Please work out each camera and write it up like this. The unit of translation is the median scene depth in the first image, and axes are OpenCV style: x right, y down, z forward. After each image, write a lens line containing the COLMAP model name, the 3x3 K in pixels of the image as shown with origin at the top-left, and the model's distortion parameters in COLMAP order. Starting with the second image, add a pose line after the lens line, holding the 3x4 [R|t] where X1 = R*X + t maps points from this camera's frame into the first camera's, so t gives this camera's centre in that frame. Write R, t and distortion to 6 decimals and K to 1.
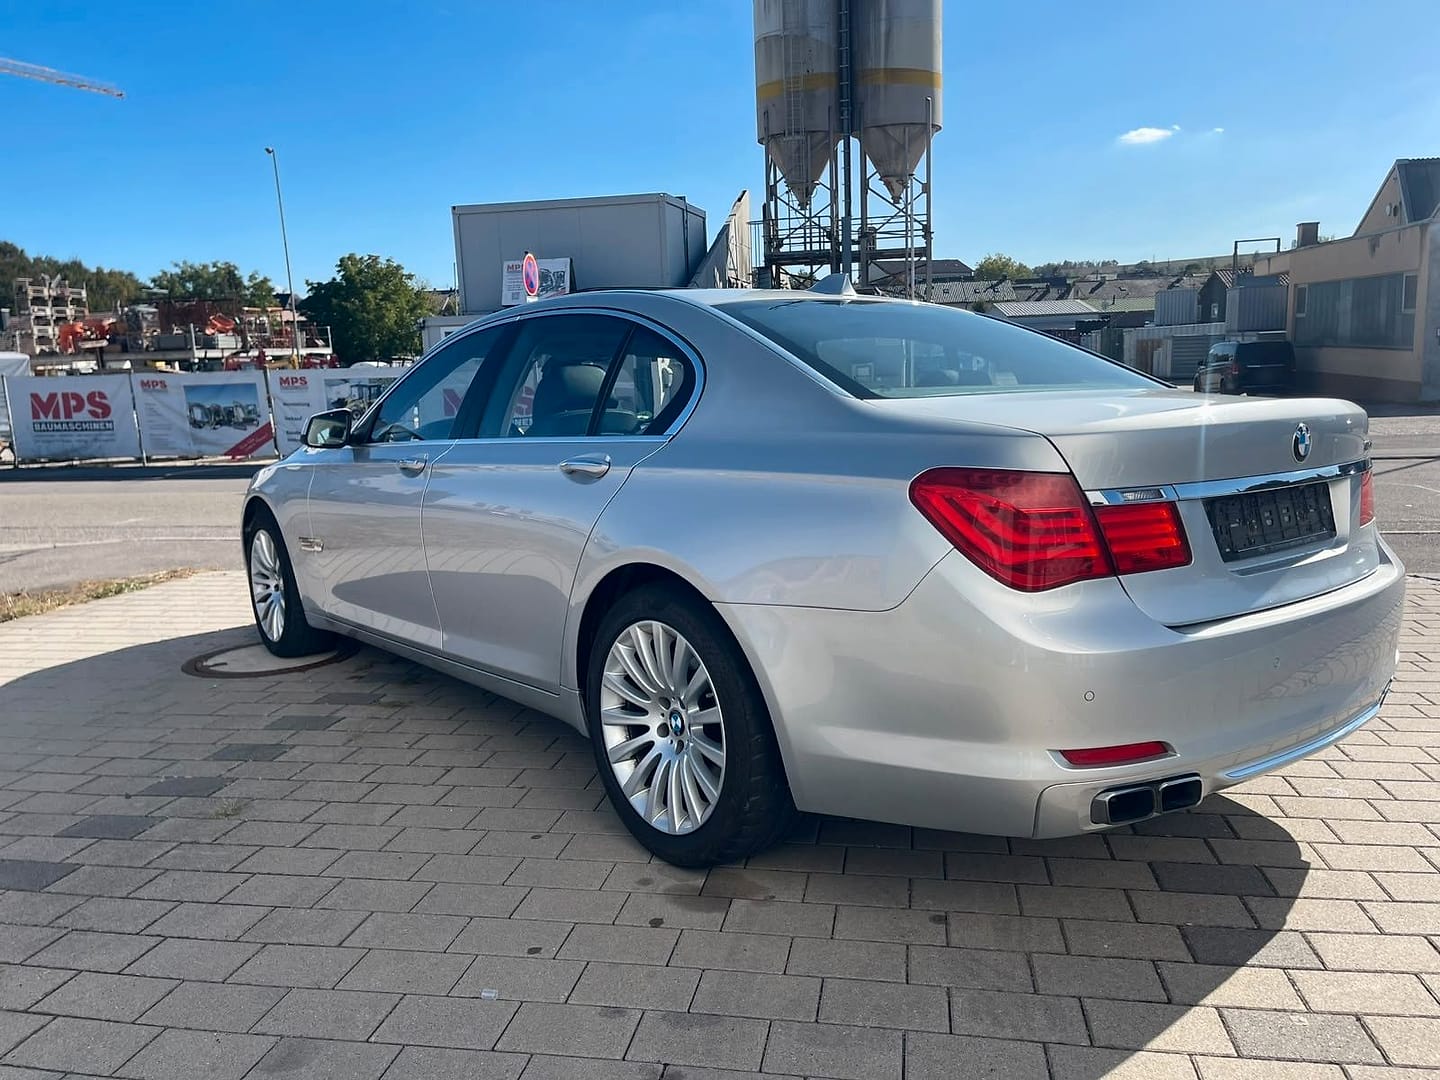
lens RADIAL K [[1123.8, 0, 738.8], [0, 1123.8, 525.1], [0, 0, 1]] dist [0.090977, -0.129511]
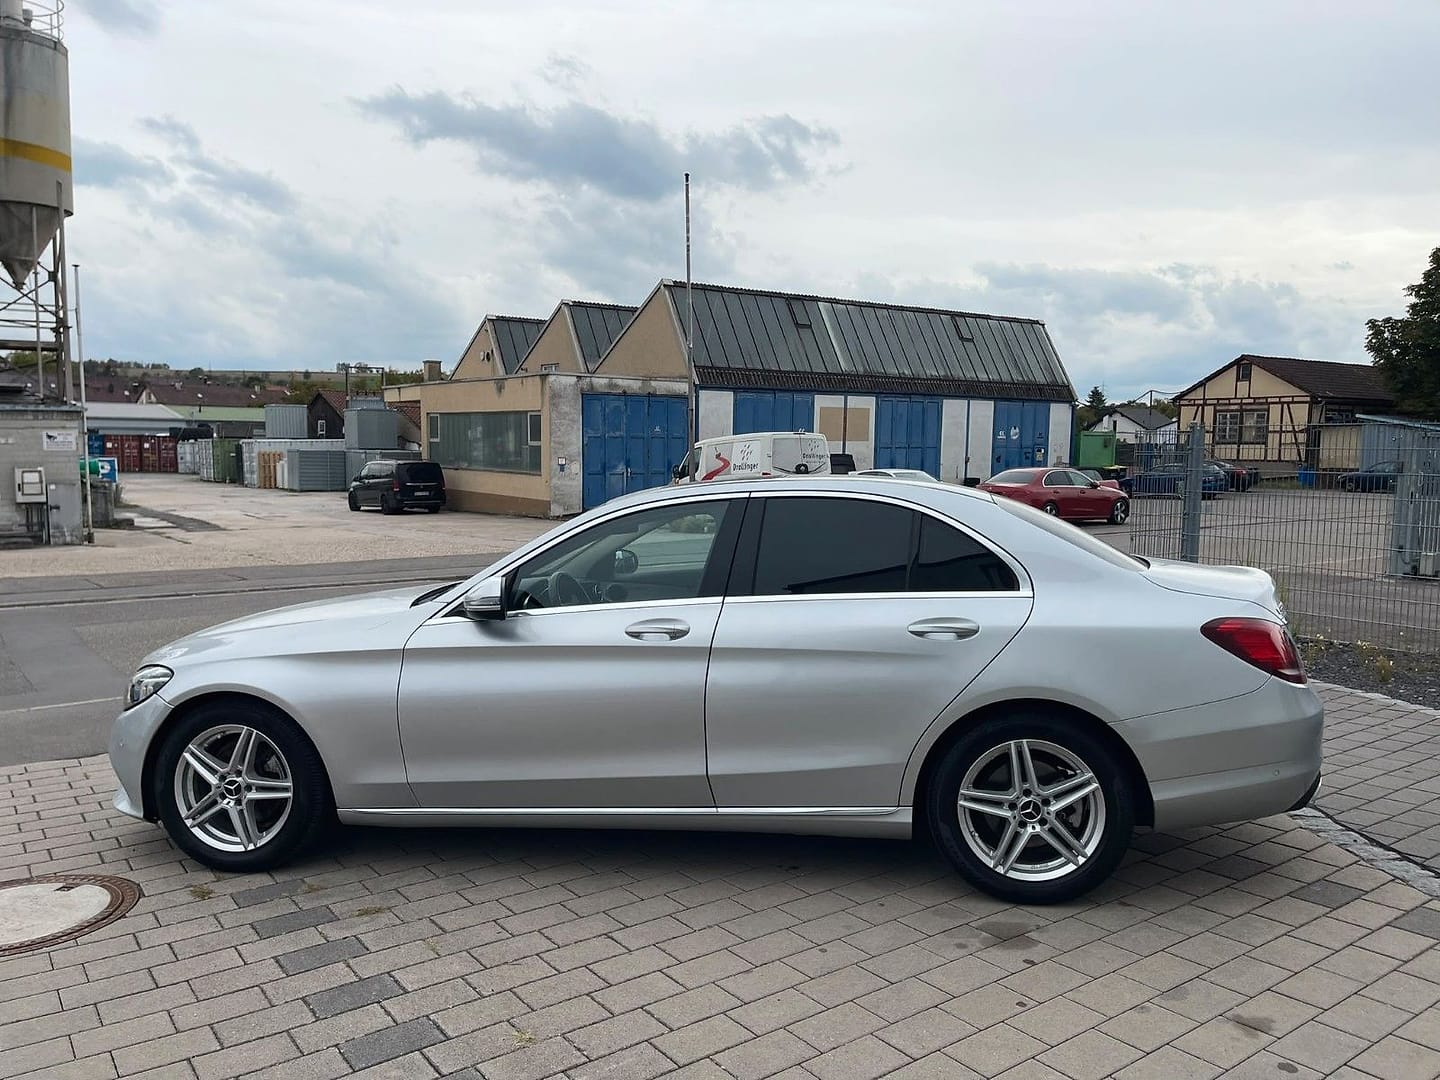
lens RADIAL K [[1100.4, 0, 738.3], [0, 1100.4, 528.8], [0, 0, 1]] dist [0.107691, -0.146662]
pose [[0.680757, -0.013283, 0.732389, -0.119033], [0.077853, 0.995484, -0.054310, -0.010597], [-0.728360, 0.093991, 0.678717, 0.029116]]
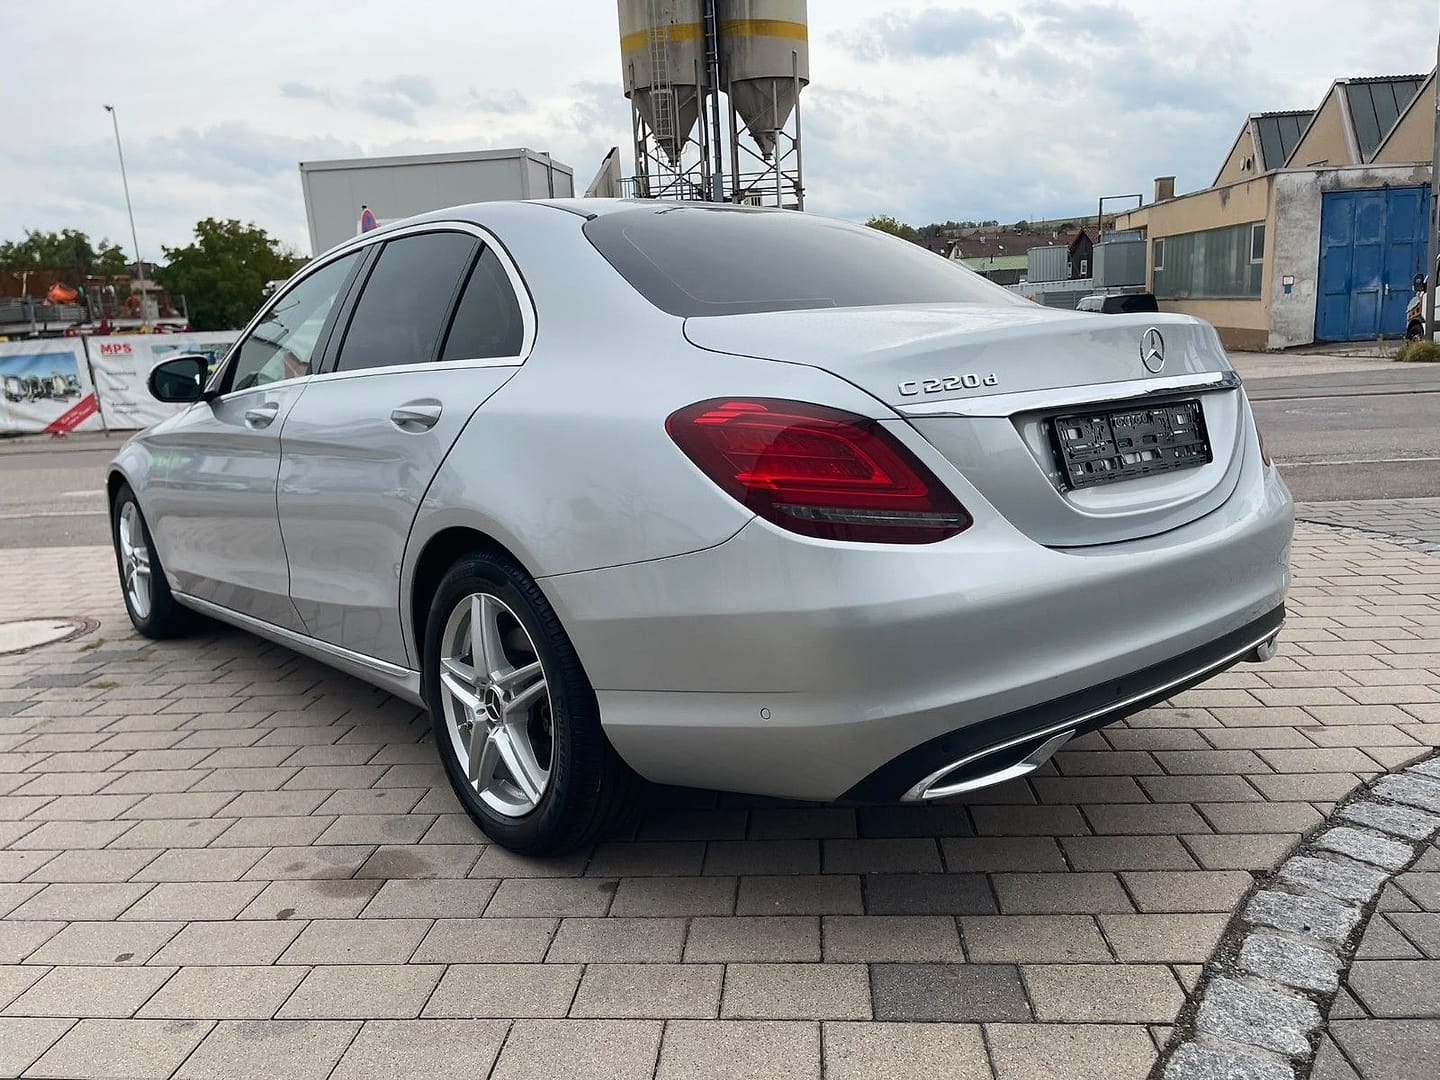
lens RADIAL K [[1112.1, 0, 751.4], [0, 1112.1, 538.5], [0, 0, 1]] dist [0.111991, -0.154349]
pose [[0.994805, -0.036438, 0.095056, 0.020048], [0.032386, 0.998514, 0.043836, 0.003219], [-0.096512, -0.040529, 0.994506, 0.010139]]
